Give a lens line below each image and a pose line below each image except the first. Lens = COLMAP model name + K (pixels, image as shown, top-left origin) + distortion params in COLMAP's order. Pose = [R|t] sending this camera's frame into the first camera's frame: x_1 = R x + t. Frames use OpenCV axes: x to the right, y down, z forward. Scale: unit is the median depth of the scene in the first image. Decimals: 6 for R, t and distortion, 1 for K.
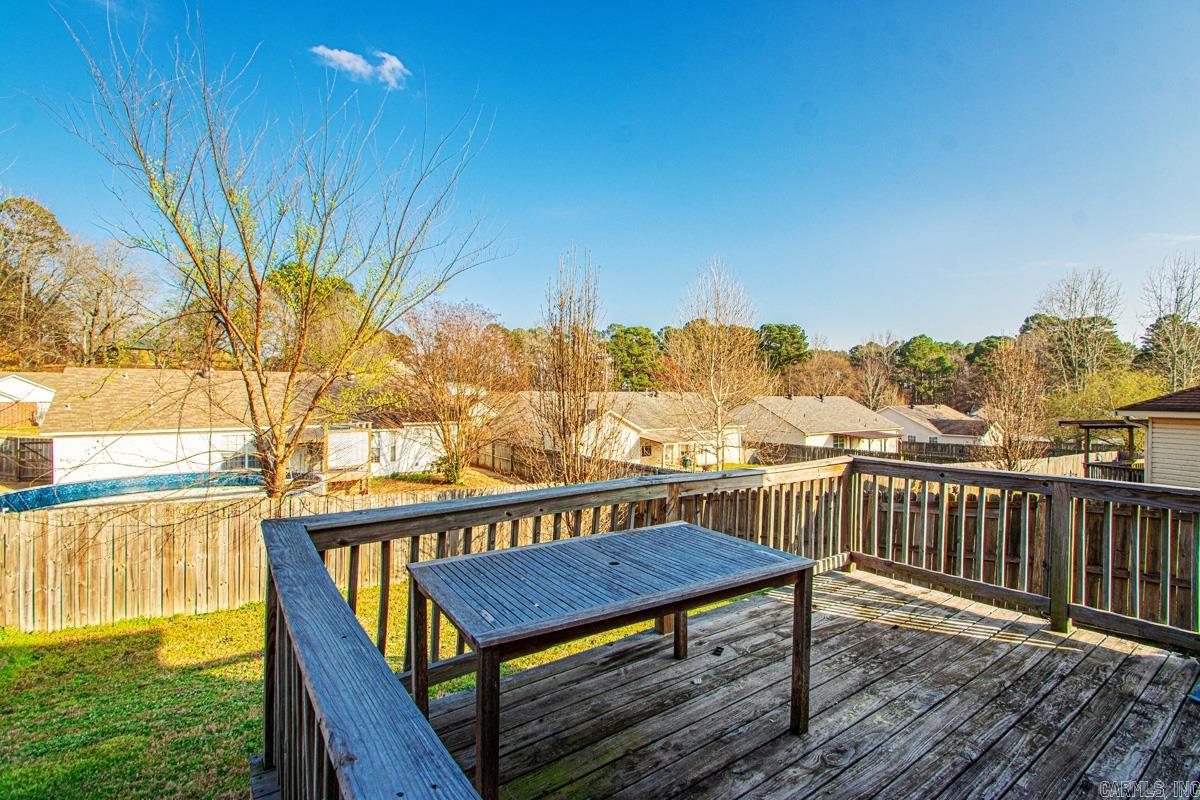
lens RADIAL K [[559.3, 0, 609.8], [0, 559.3, 399.6], [0, 0, 1]] dist [0.014904, -0.013902]
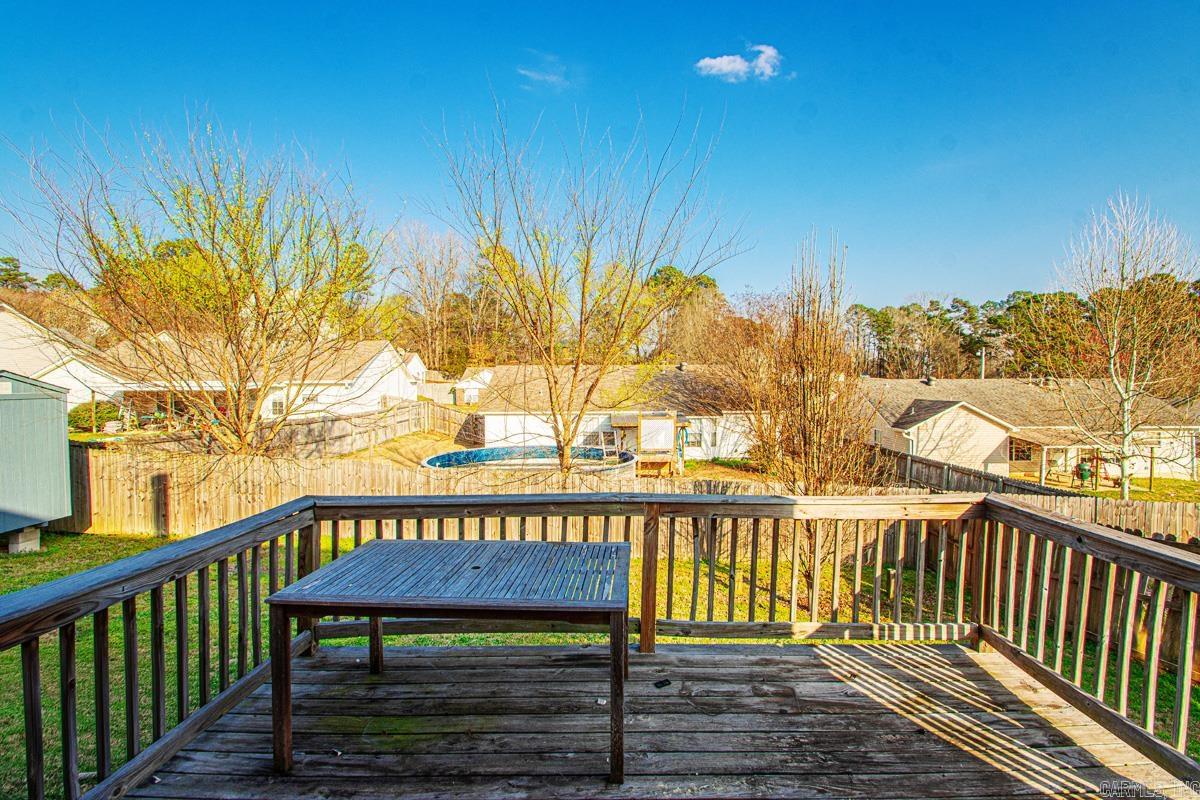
lens RADIAL K [[555.7, 0, 600.0], [0, 555.7, 400.0], [0, 0, 1]] dist [0.024768, -0.023853]
pose [[0.808741, 0.015398, -0.587963, 0.236071], [-0.000484, 0.999674, 0.025514, -0.021718], [0.588164, -0.020349, 0.808485, 0.062149]]
